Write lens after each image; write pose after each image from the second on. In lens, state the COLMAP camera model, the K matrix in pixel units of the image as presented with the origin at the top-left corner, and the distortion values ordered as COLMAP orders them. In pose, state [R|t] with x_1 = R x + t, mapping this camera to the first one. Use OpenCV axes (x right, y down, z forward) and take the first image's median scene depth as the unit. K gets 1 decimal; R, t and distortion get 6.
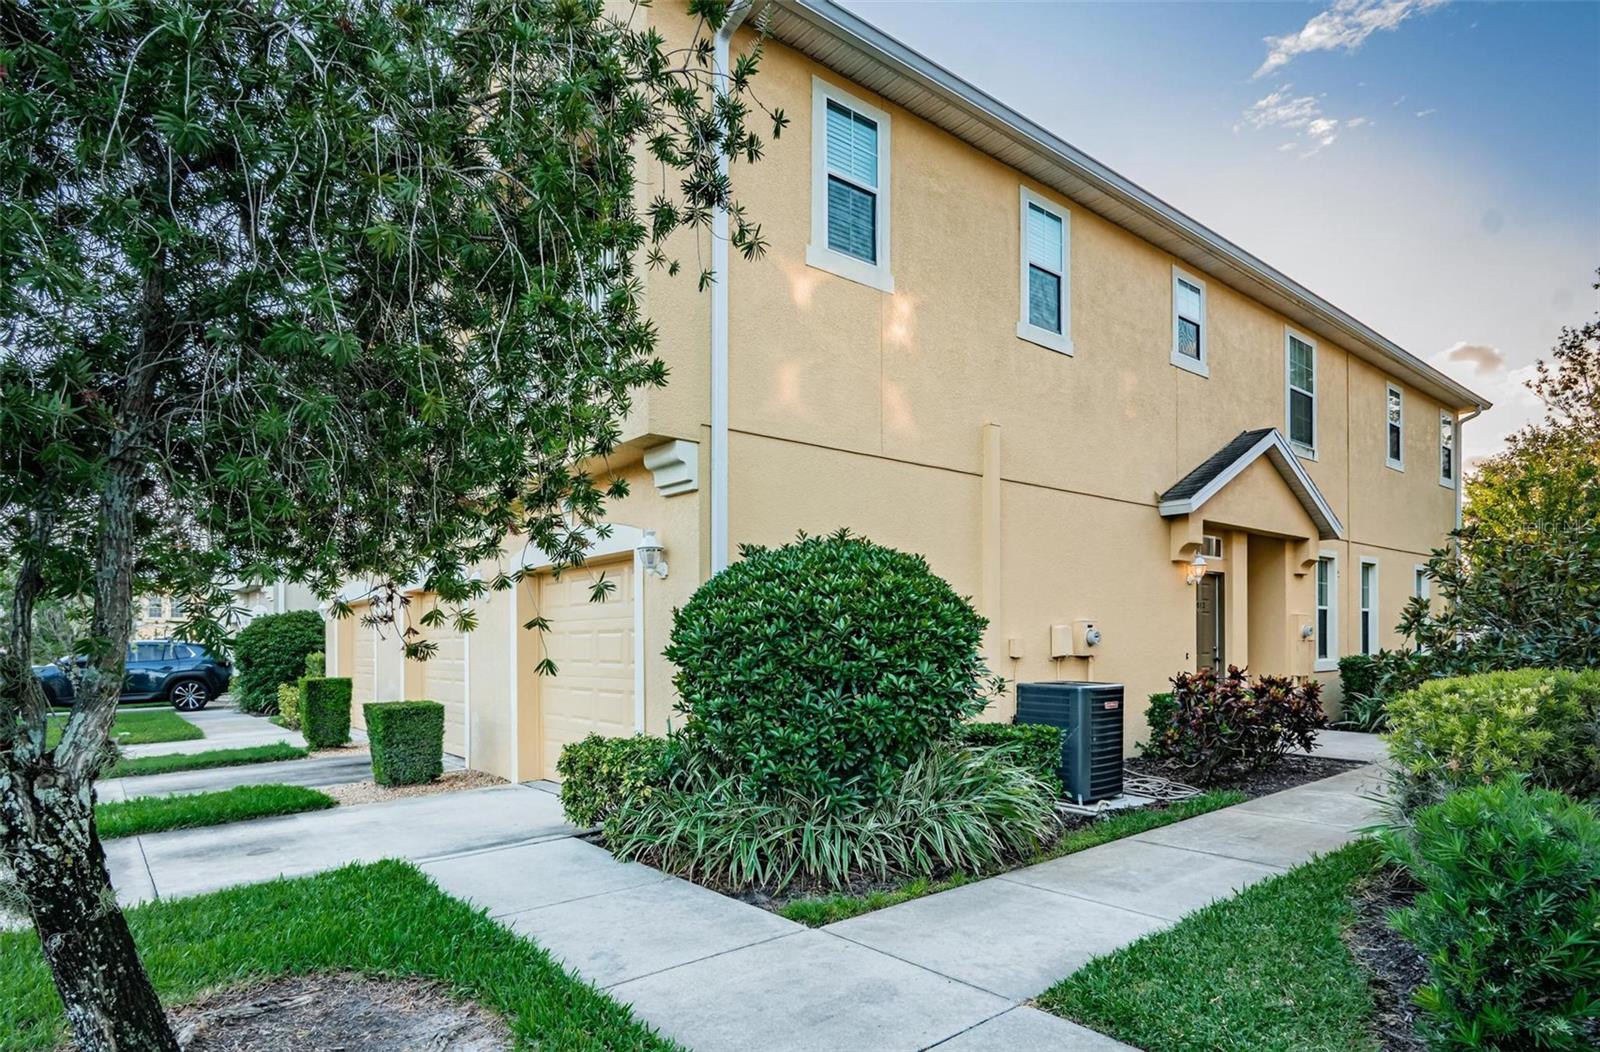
lens RADIAL K [[849.3, 0, 824.8], [0, 849.3, 593.6], [0, 0, 1]] dist [-0.002416, -0.000186]
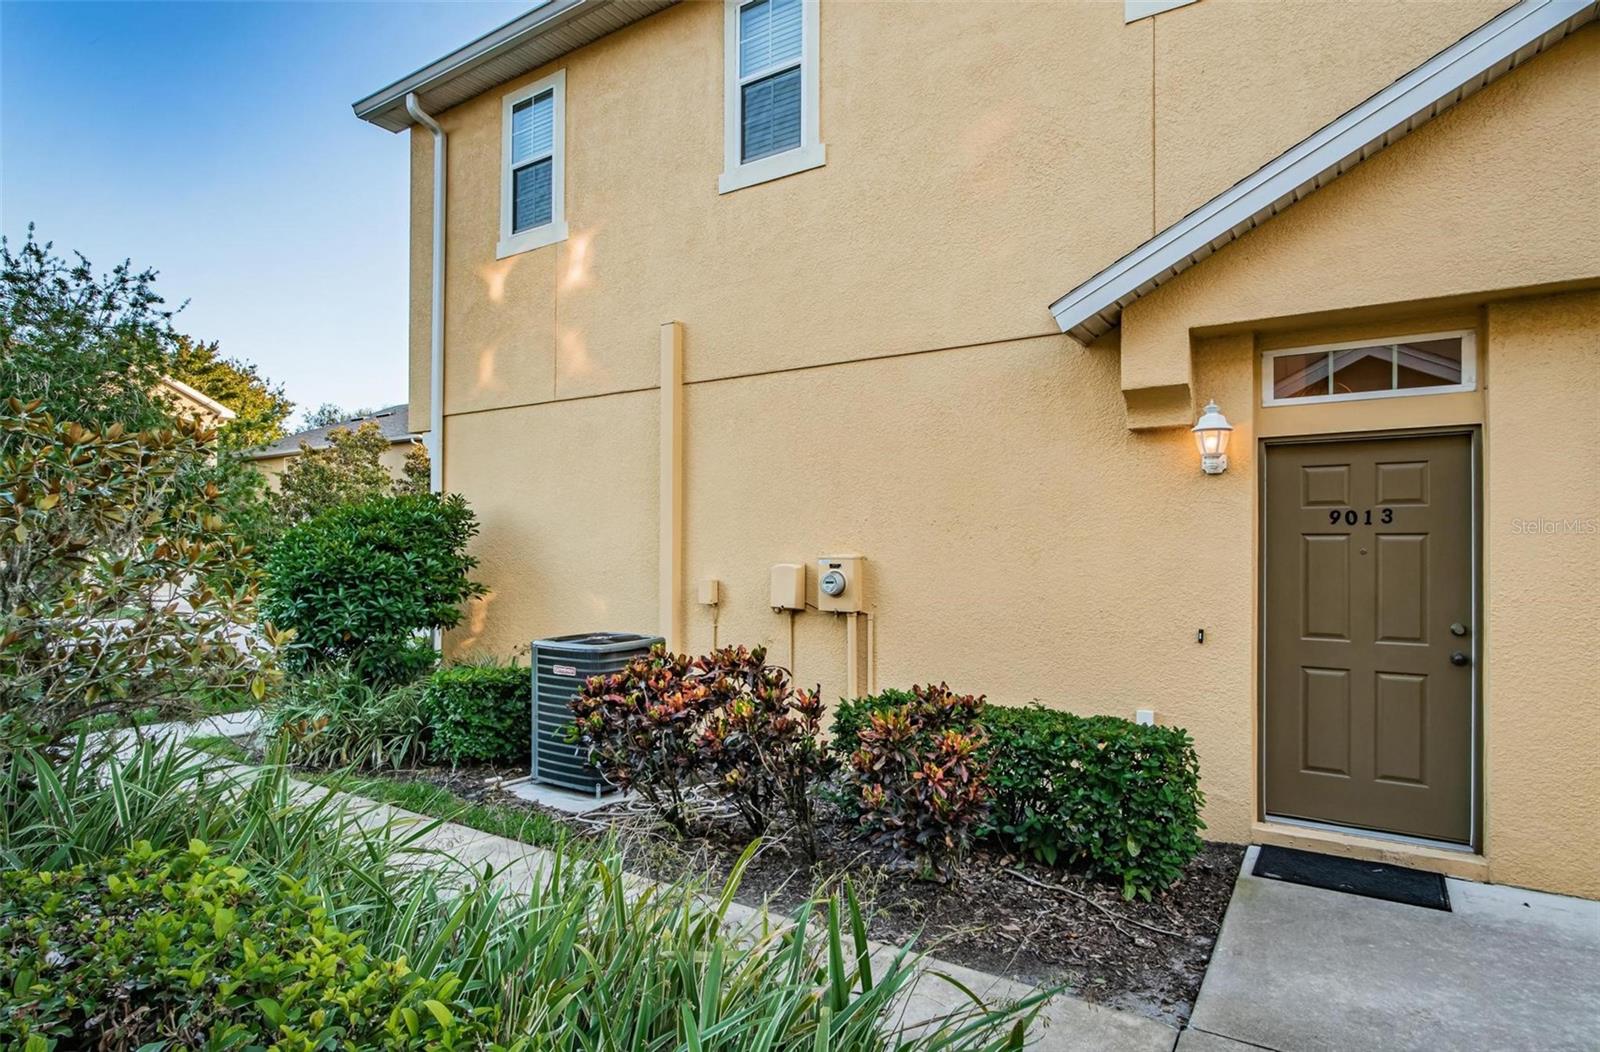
lens RADIAL K [[849.3, 0, 803.4], [0, 849.3, 532.2], [0, 0, 1]] dist [-0.002416, -0.000186]
pose [[0.290379, -0.021571, -0.956669, 0.766656], [0.027004, 0.999532, -0.014341, 0.013584], [0.956531, -0.021669, 0.290826, 0.654413]]
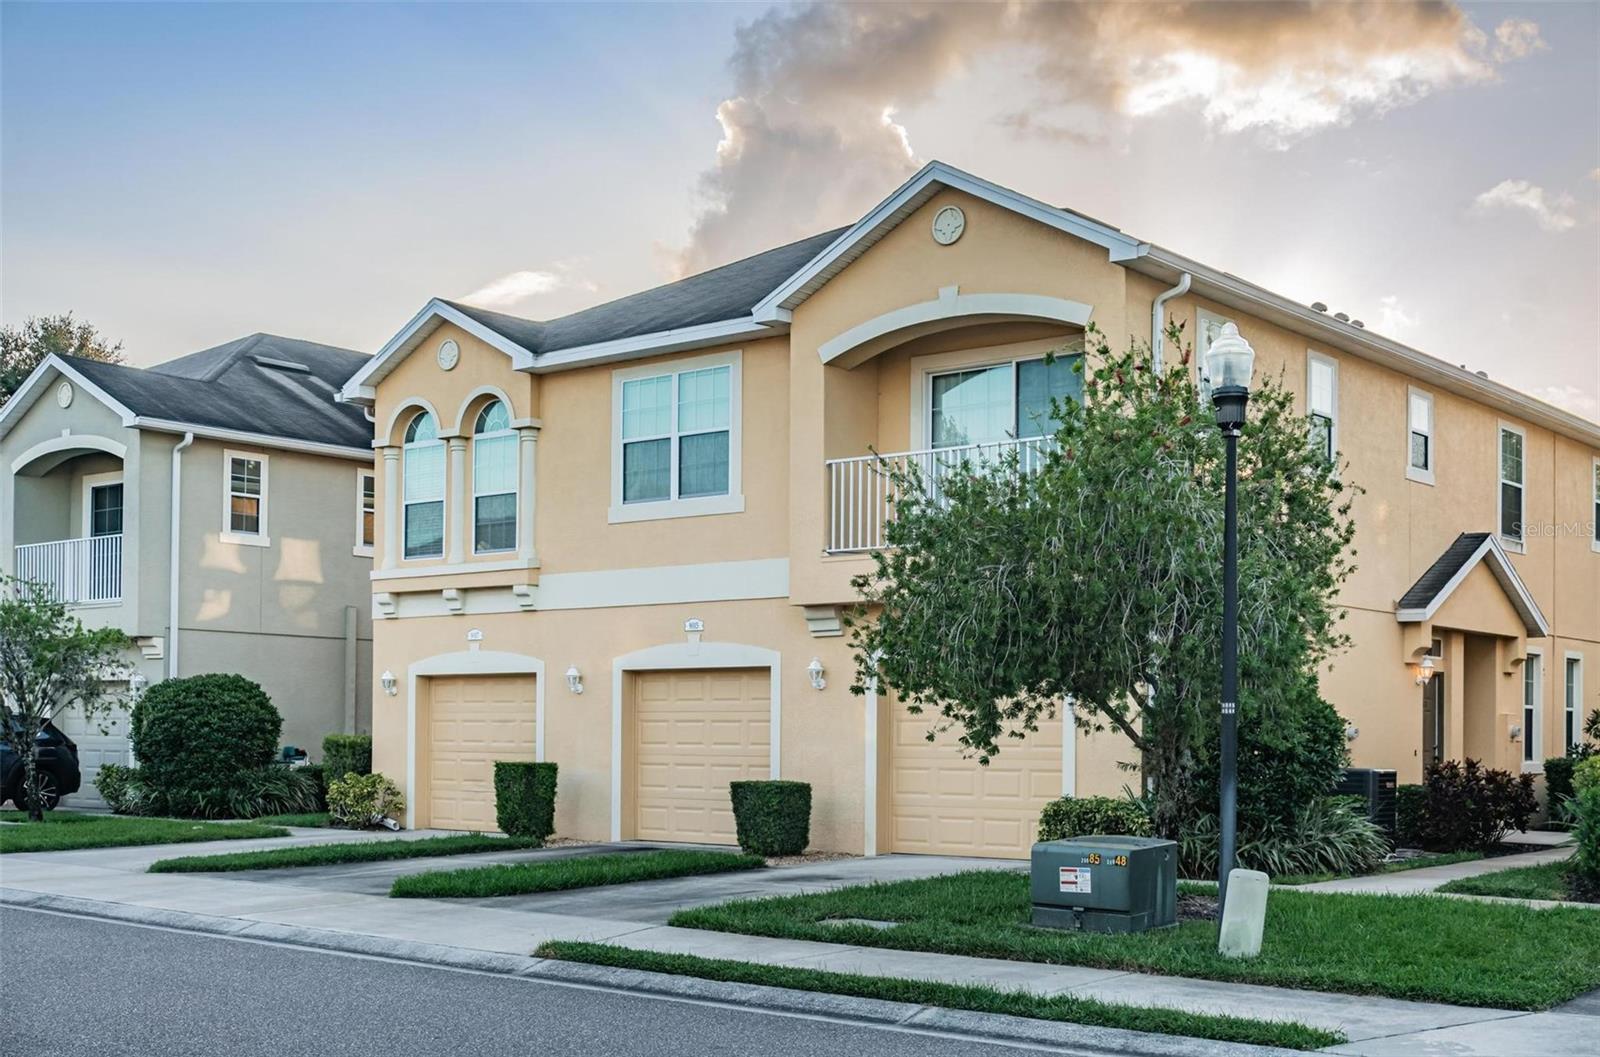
lens RADIAL K [[1929.0, 0, 800.8], [0, 1929.0, 528.8], [0, 0, 1]] dist [-0.025479, 0.000000]
pose [[0.982769, 0.038914, 0.180697, -0.744193], [-0.029463, 0.998068, -0.054693, -0.049448], [-0.182477, 0.048427, 0.982017, -1.186182]]
